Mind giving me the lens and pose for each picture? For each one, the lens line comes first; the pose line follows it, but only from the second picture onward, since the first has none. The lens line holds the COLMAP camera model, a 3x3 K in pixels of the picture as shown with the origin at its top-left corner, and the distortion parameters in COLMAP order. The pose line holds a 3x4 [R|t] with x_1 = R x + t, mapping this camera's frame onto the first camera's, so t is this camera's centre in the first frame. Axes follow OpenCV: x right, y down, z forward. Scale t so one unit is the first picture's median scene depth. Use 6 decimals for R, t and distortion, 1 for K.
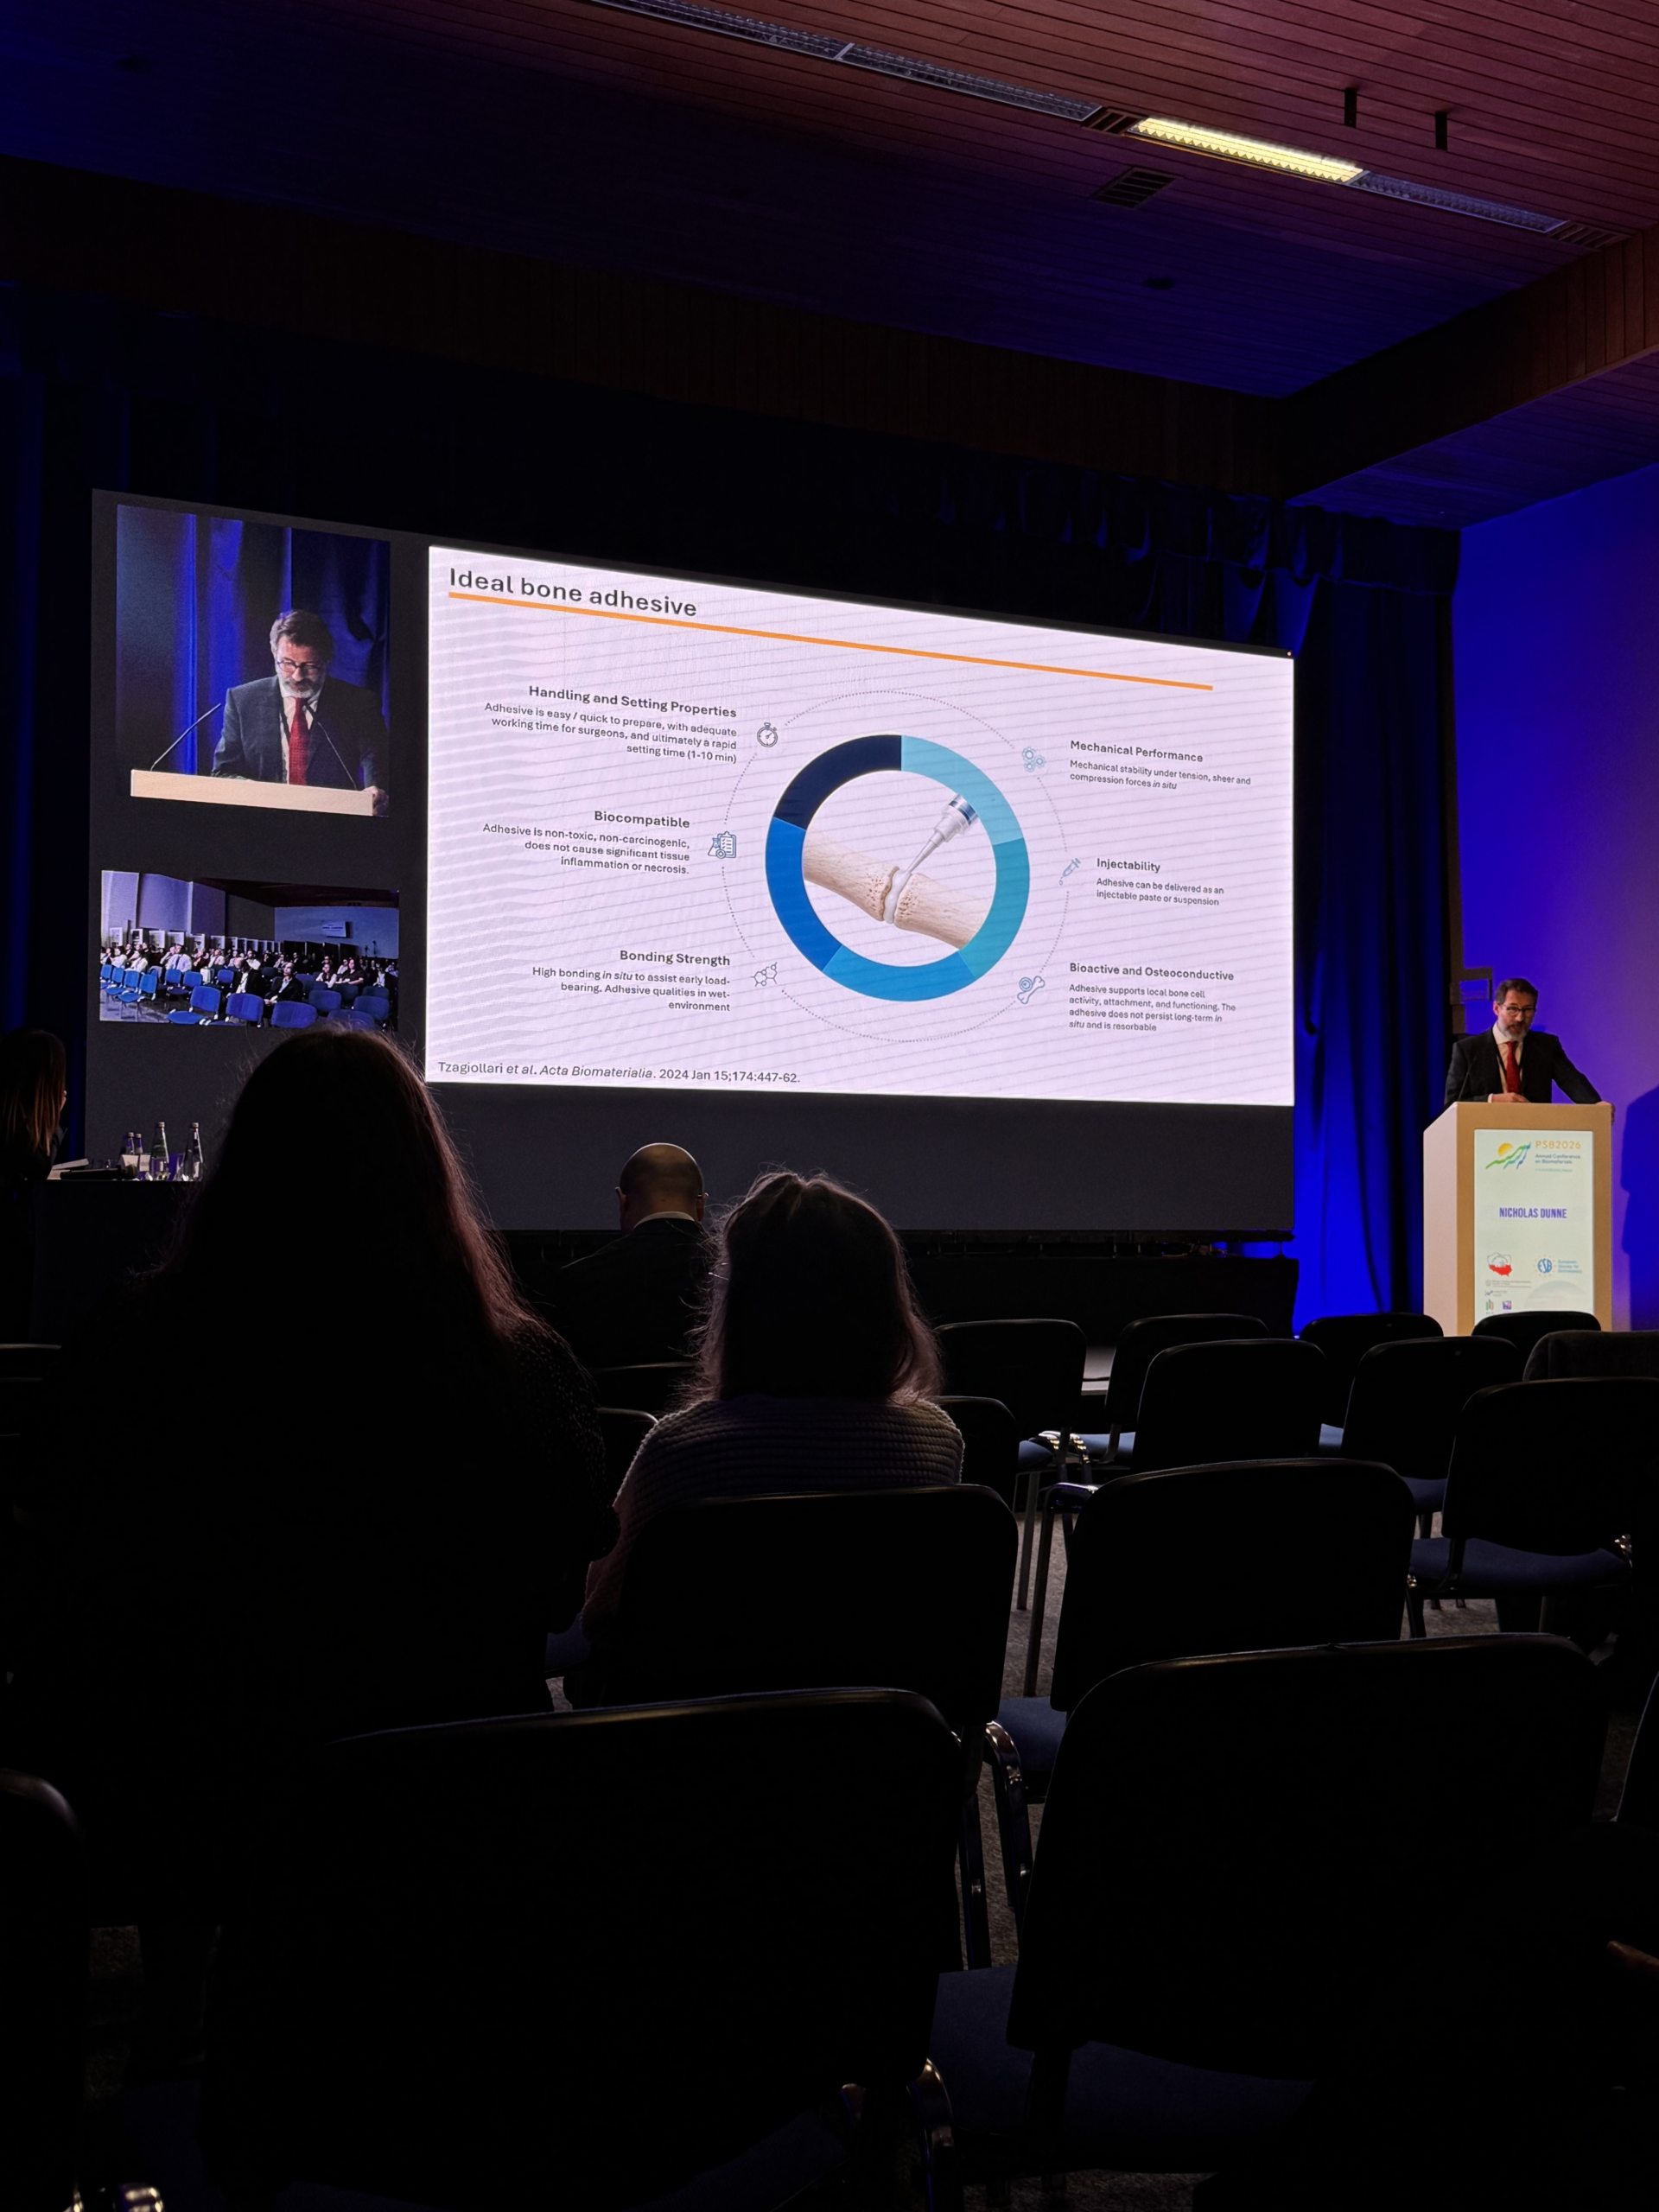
lens RADIAL K [[2383.7, 0, 825.5], [0, 2383.7, 1110.1], [0, 0, 1]] dist [0.065431, 0.000000]
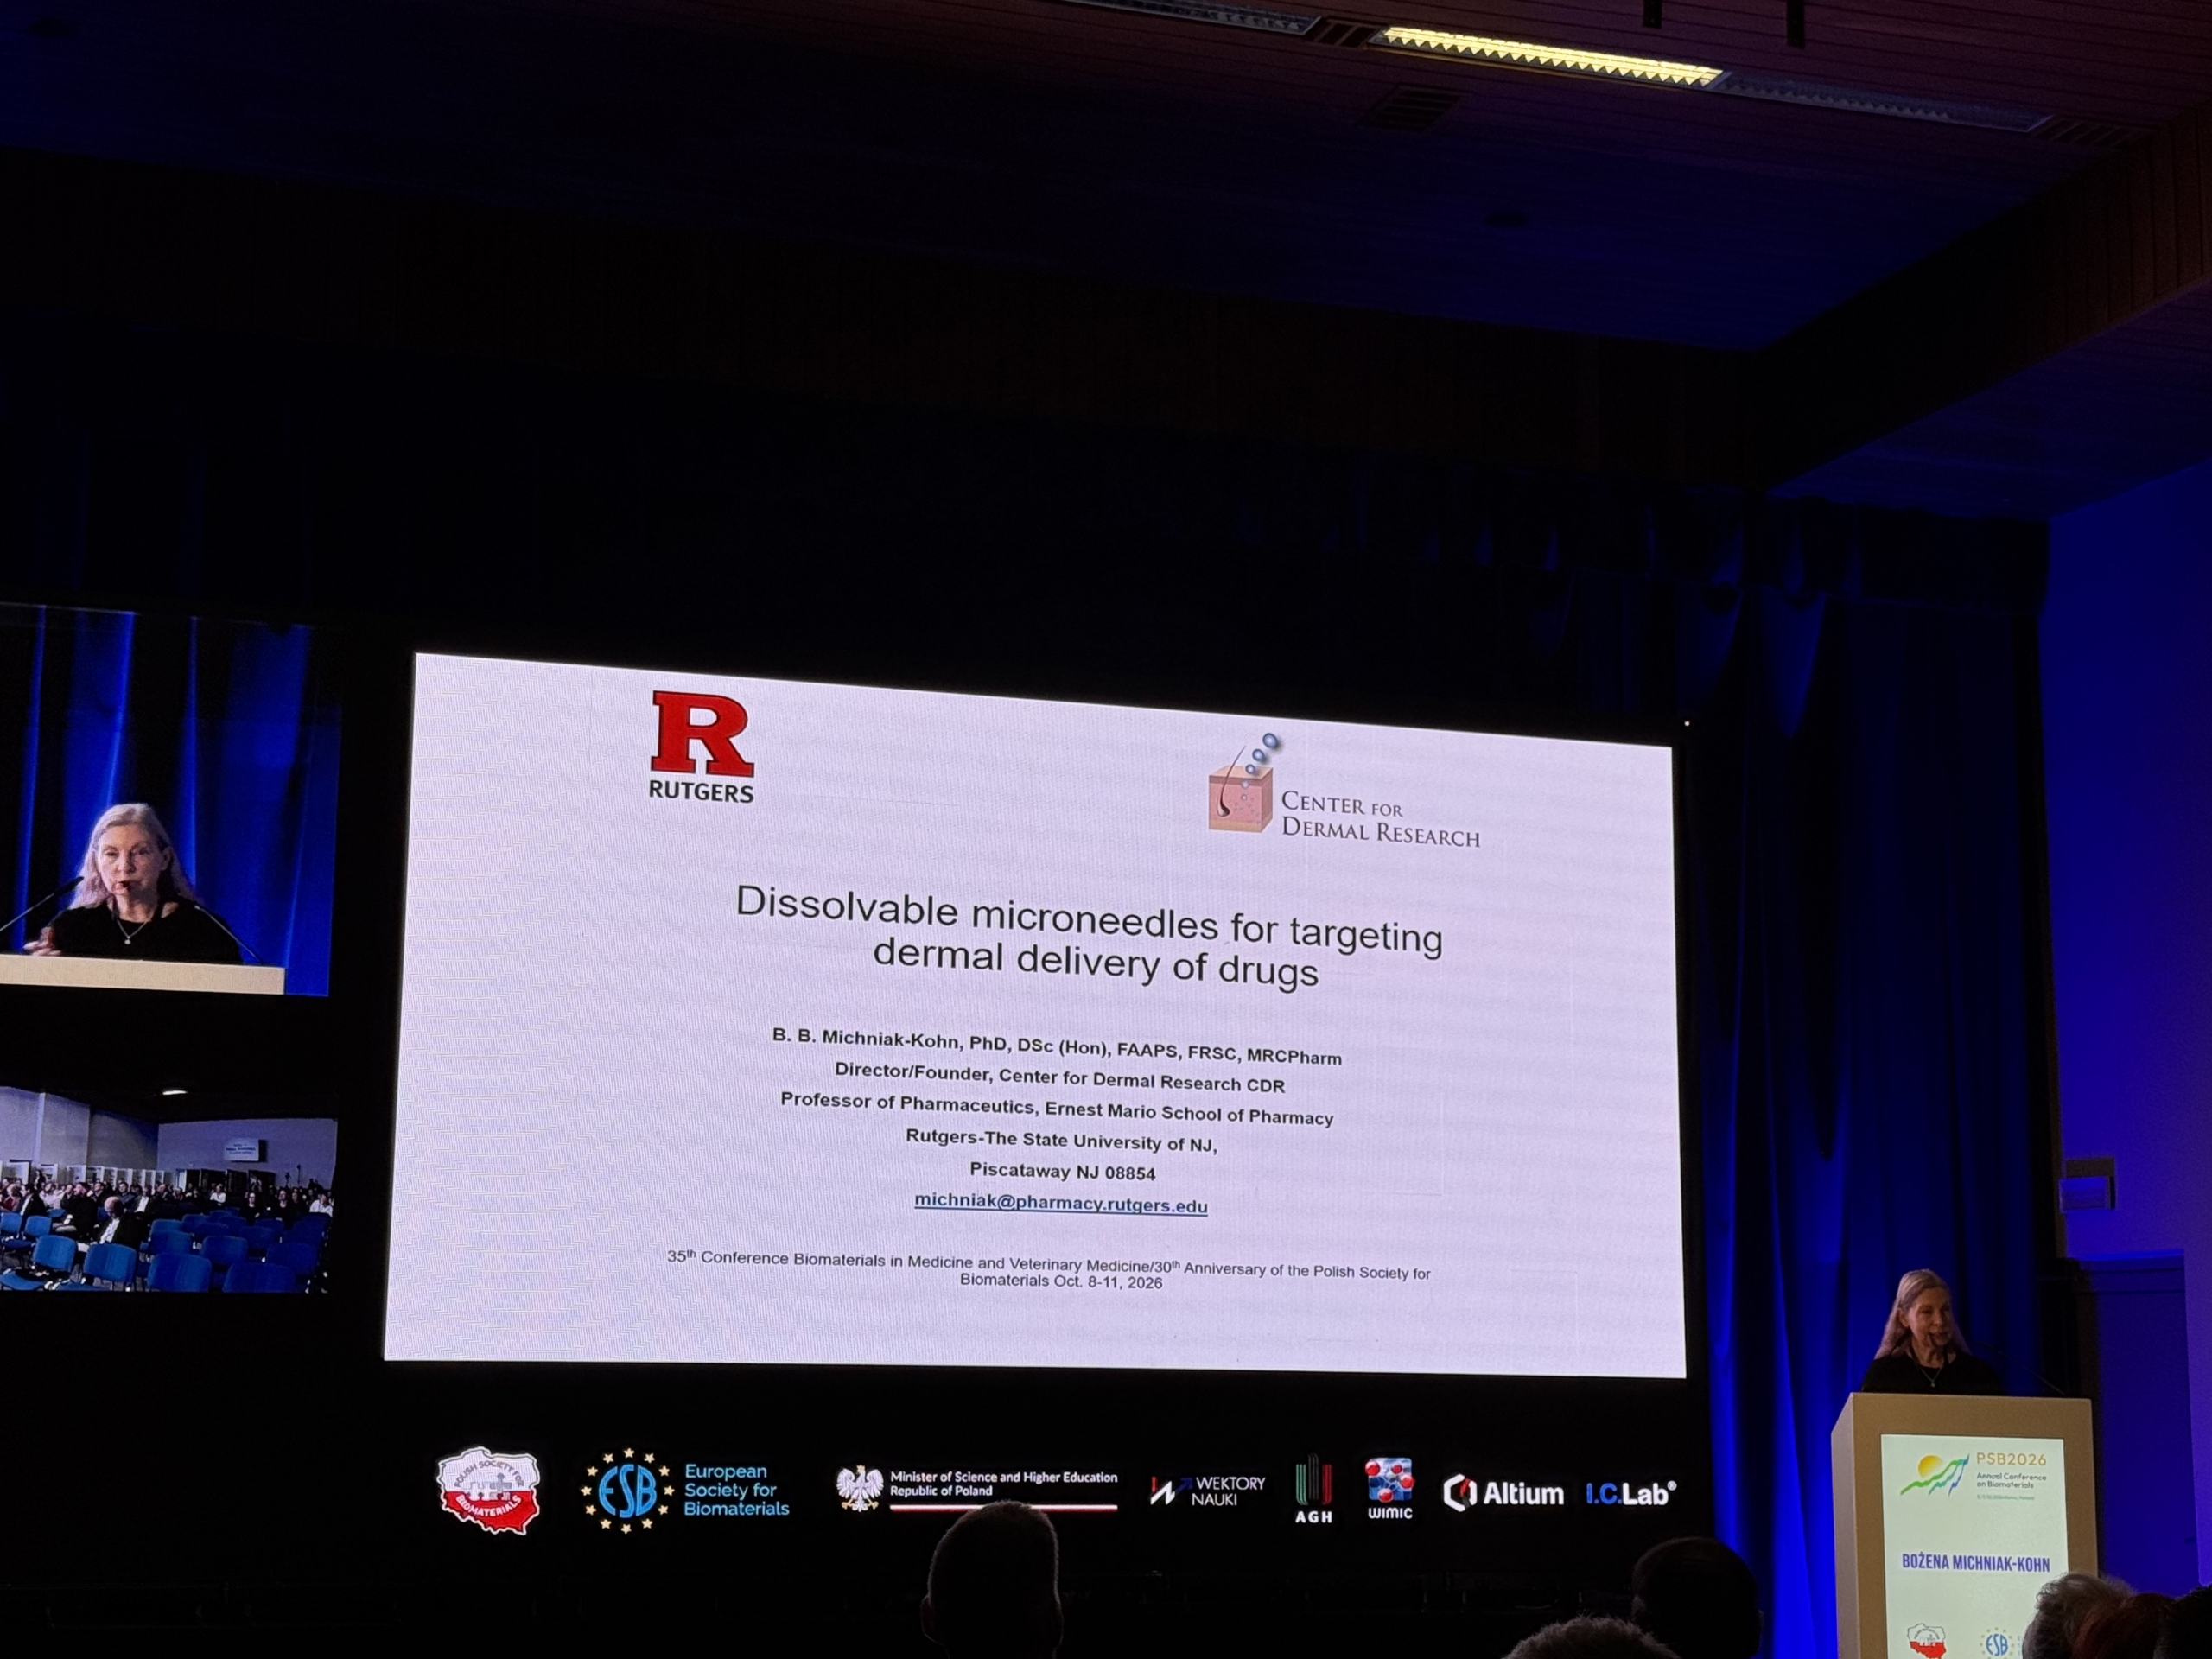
lens RADIAL K [[3478.0, 0, 1110.4], [0, 3478.0, 823.7], [0, 0, 1]] dist [0.133670, 0.000000]
pose [[0.989026, -0.019138, -0.146494, 0.203668], [-0.000155, 0.991439, -0.130570, -0.032827], [0.147738, 0.129160, 0.980557, -0.024375]]
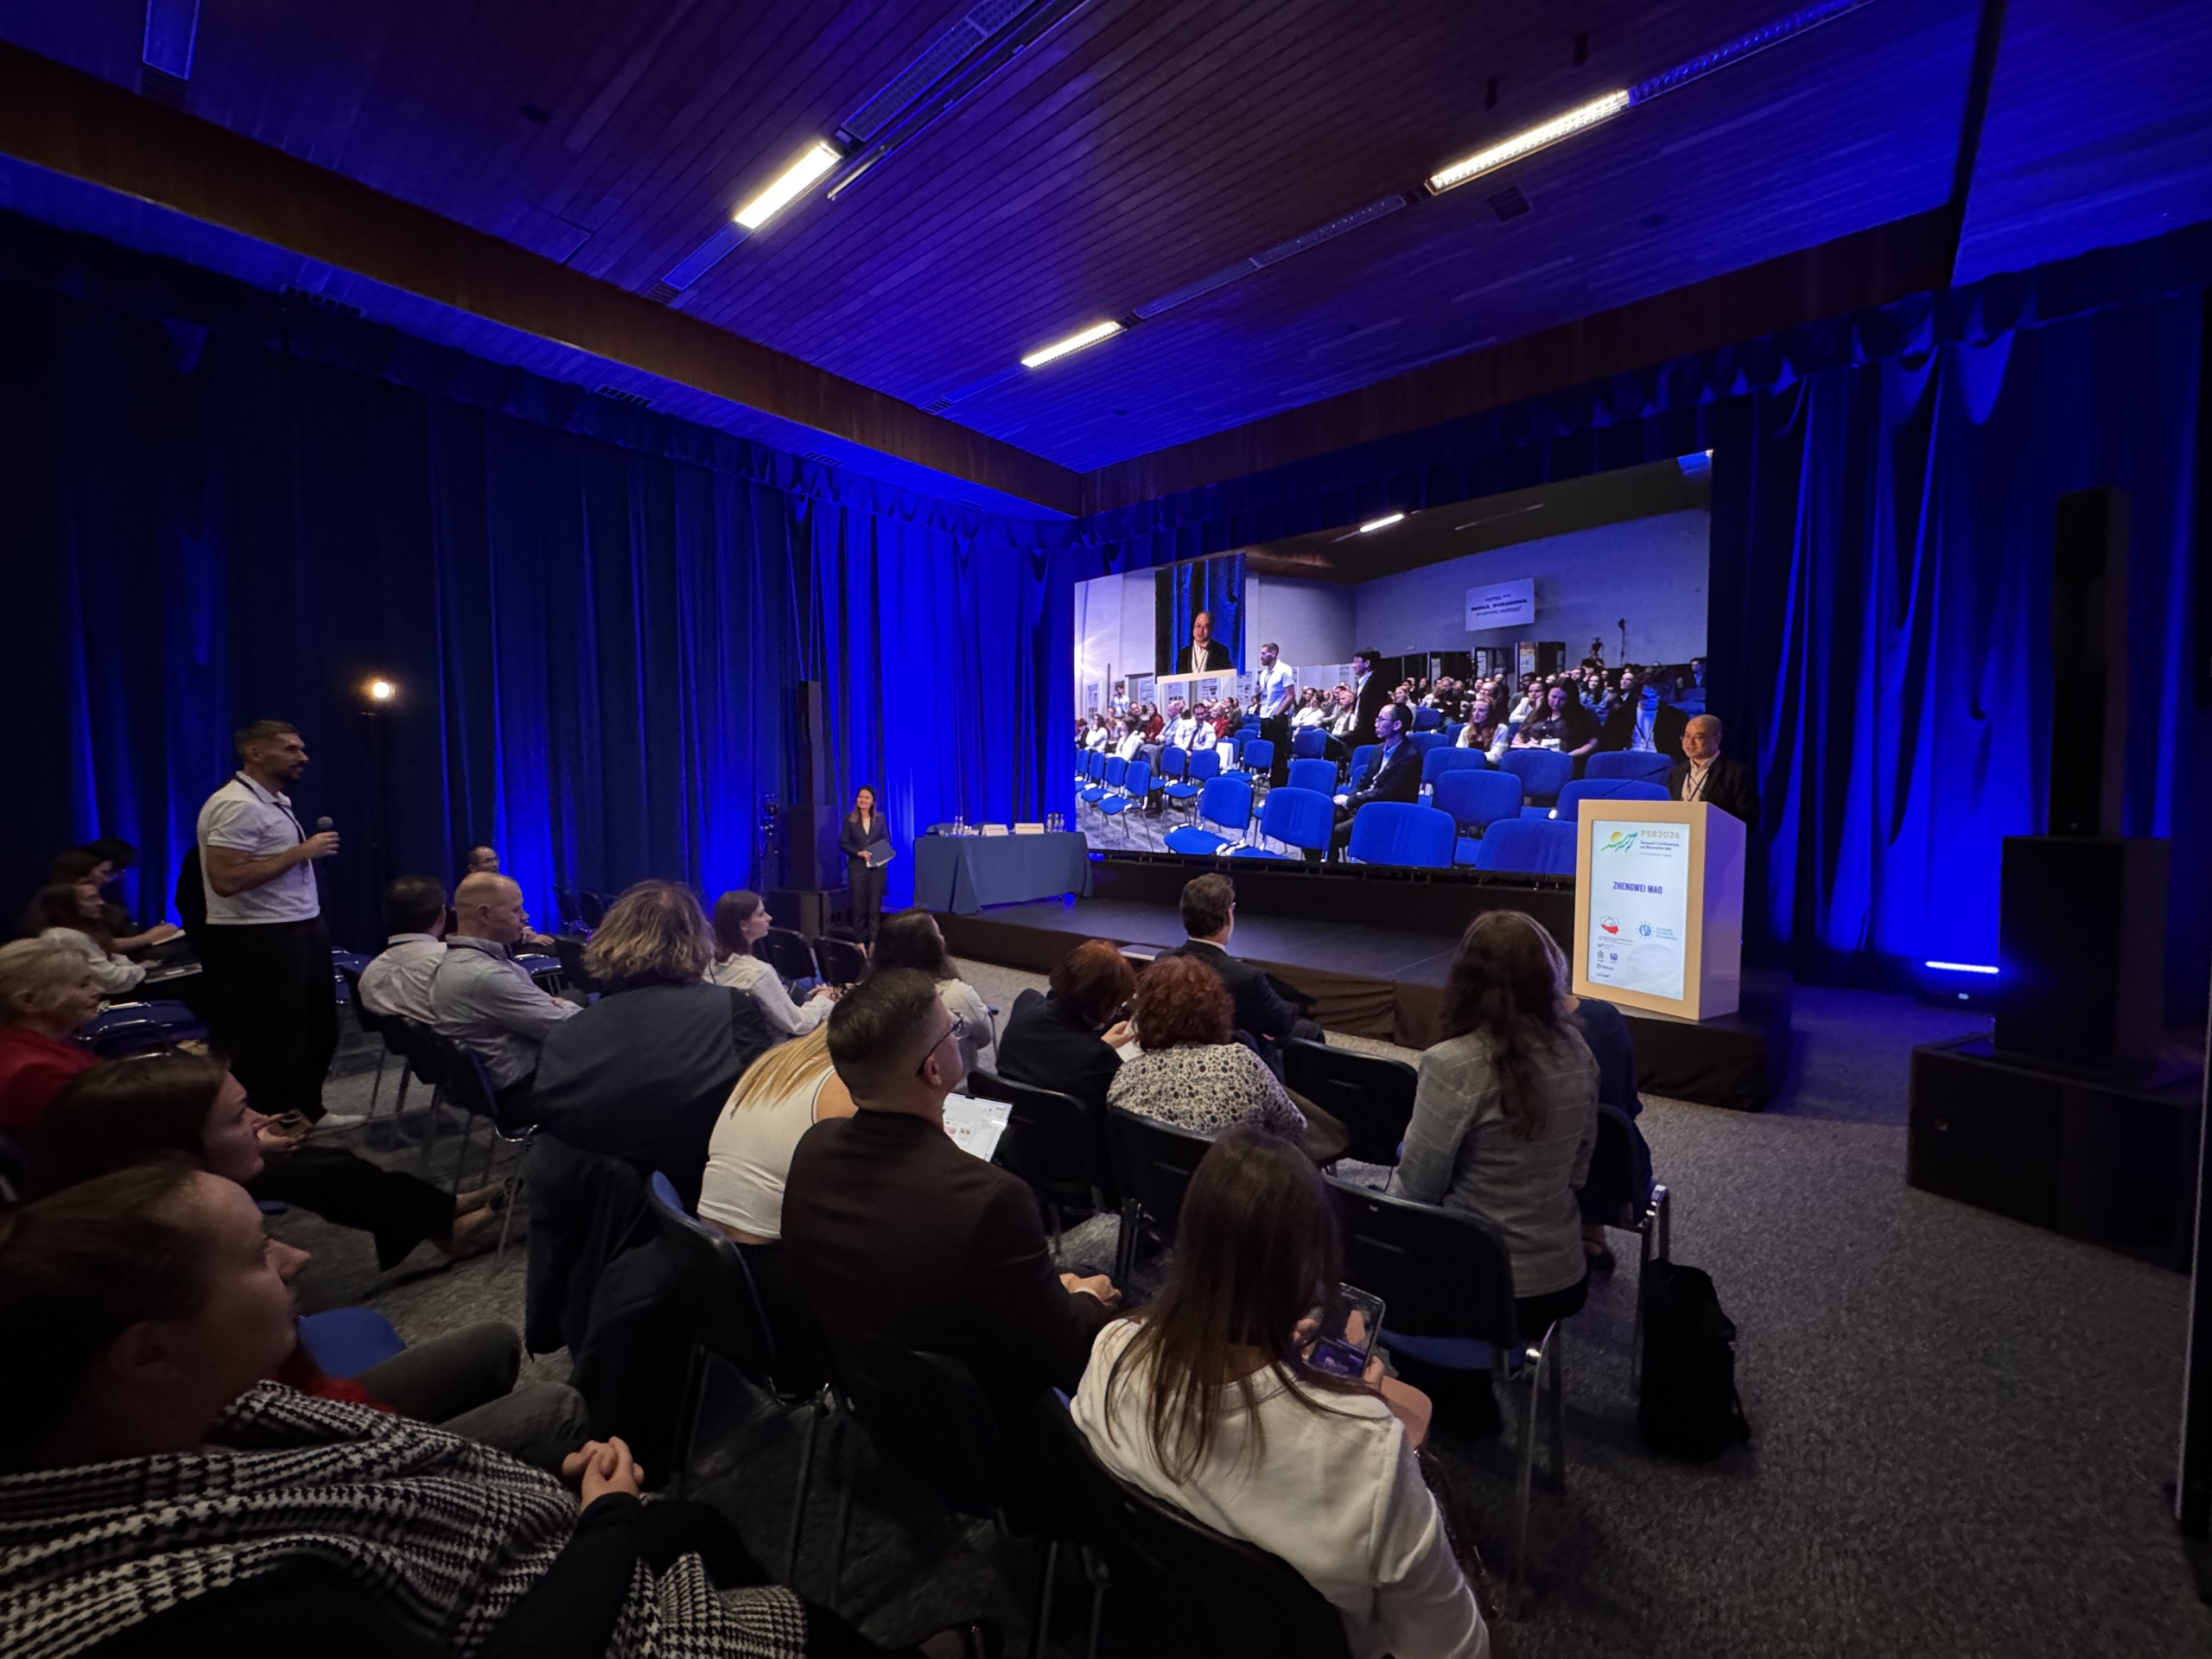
lens RADIAL K [[884.1, 0, 1104.5], [0, 884.1, 831.4], [0, 0, 1]] dist [-0.000392, -0.000522]
pose [[0.386055, 0.034019, -0.921848, 0.610939], [0.036215, 0.997990, 0.051995, -0.020674], [0.921764, -0.053458, 0.384048, 0.563607]]
